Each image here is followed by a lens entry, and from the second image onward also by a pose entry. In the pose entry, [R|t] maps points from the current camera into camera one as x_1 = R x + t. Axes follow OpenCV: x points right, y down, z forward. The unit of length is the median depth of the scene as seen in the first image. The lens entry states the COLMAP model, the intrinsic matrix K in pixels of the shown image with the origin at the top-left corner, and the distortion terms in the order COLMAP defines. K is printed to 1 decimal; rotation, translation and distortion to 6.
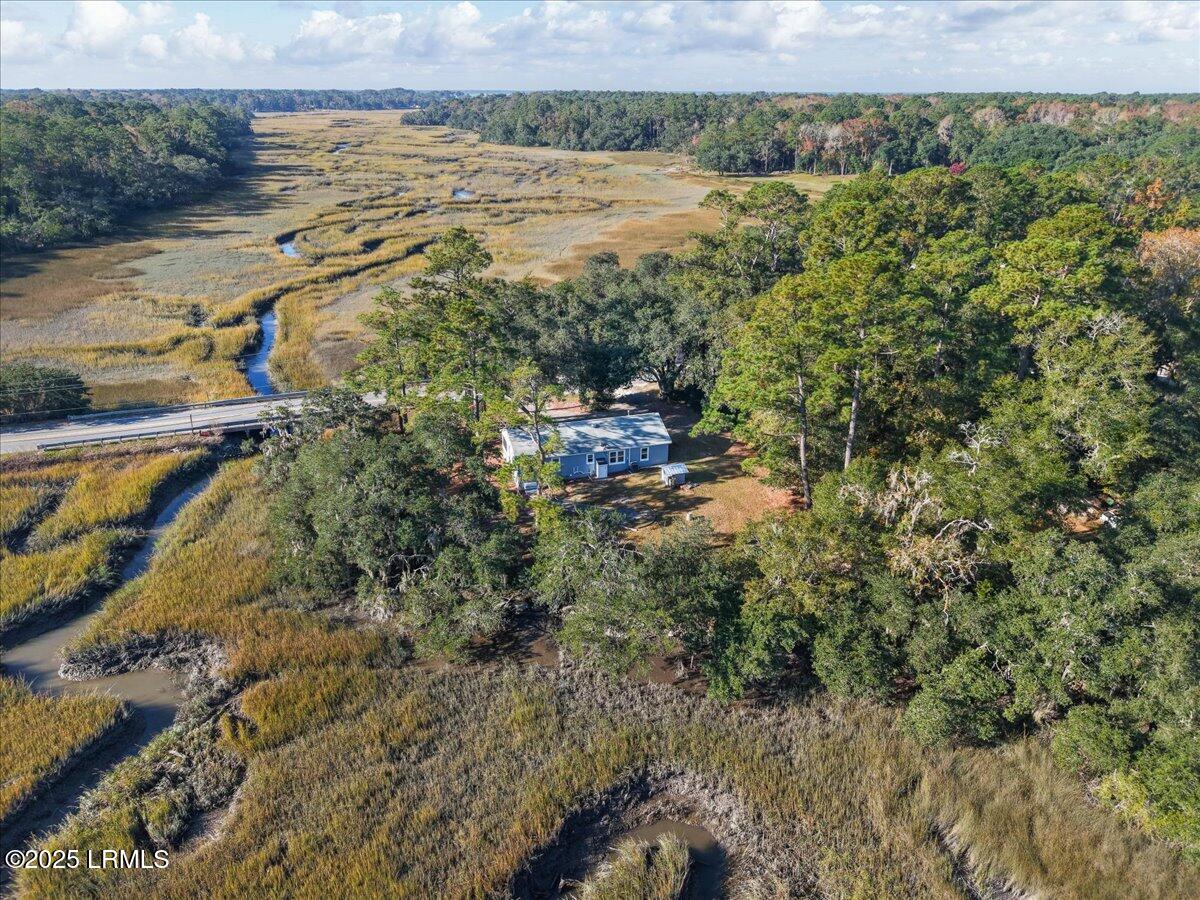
lens RADIAL K [[834.8, 0, 597.7], [0, 834.8, 449.8], [0, 0, 1]] dist [0.008013, -0.019551]
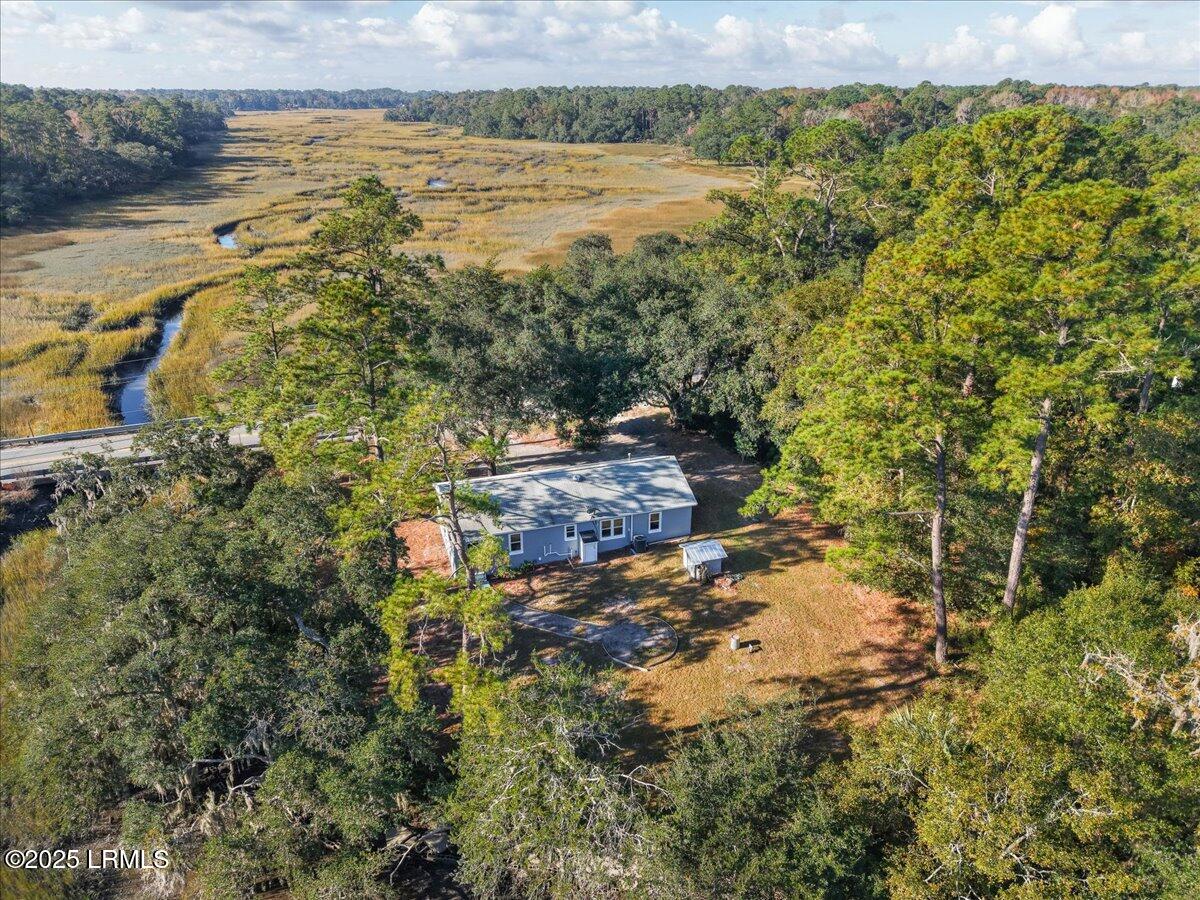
lens RADIAL K [[834.8, 0, 598.2], [0, 834.8, 449.1], [0, 0, 1]] dist [0.008013, -0.019551]
pose [[0.999934, -0.006612, 0.009347, 0.006621], [0.006646, 0.999972, -0.003574, -0.050612], [-0.009323, 0.003636, 0.999950, 0.359594]]
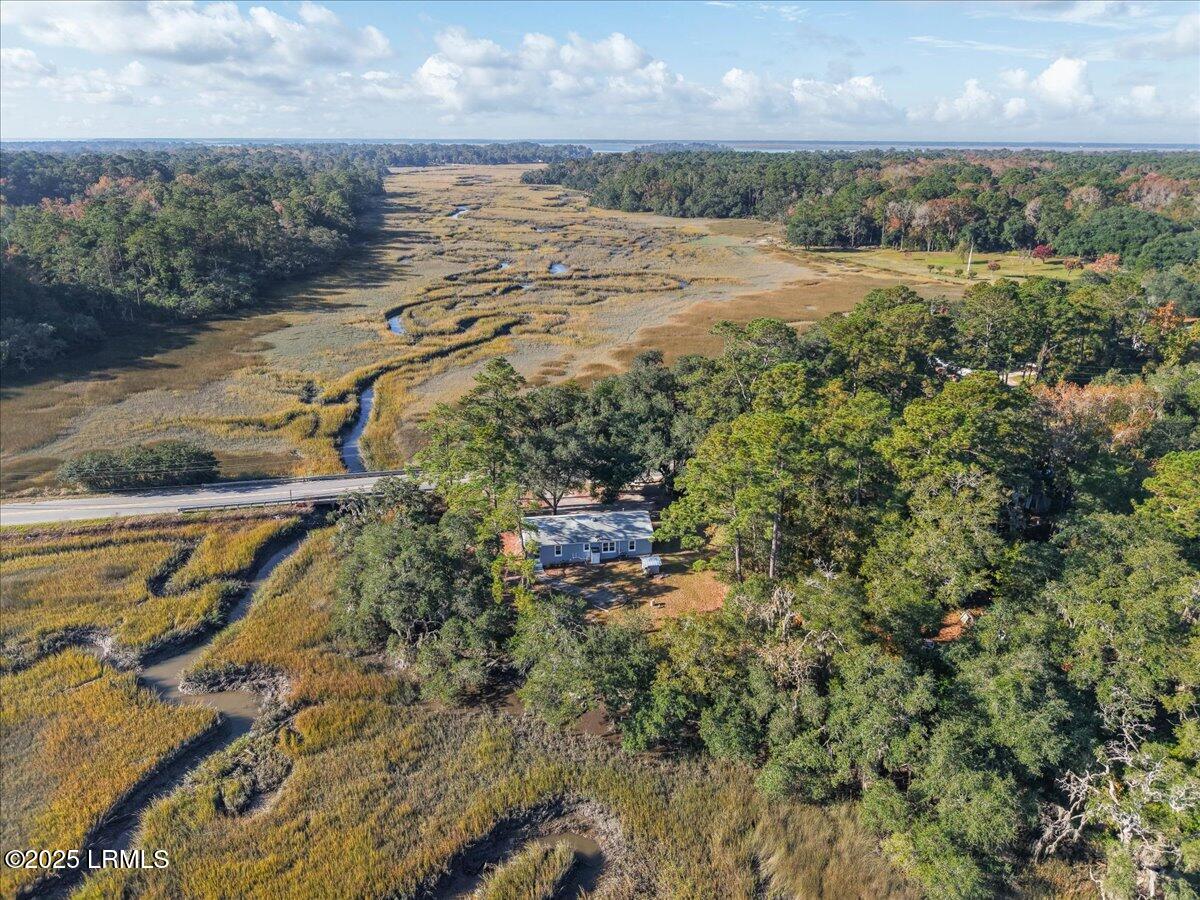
lens RADIAL K [[834.8, 0, 596.3], [0, 834.8, 447.3], [0, 0, 1]] dist [0.008013, -0.019551]
pose [[0.990347, 0.048002, -0.130029, 0.159366], [-0.054835, 0.997268, -0.049488, -0.078187], [0.127299, 0.056141, 0.990274, -0.242947]]
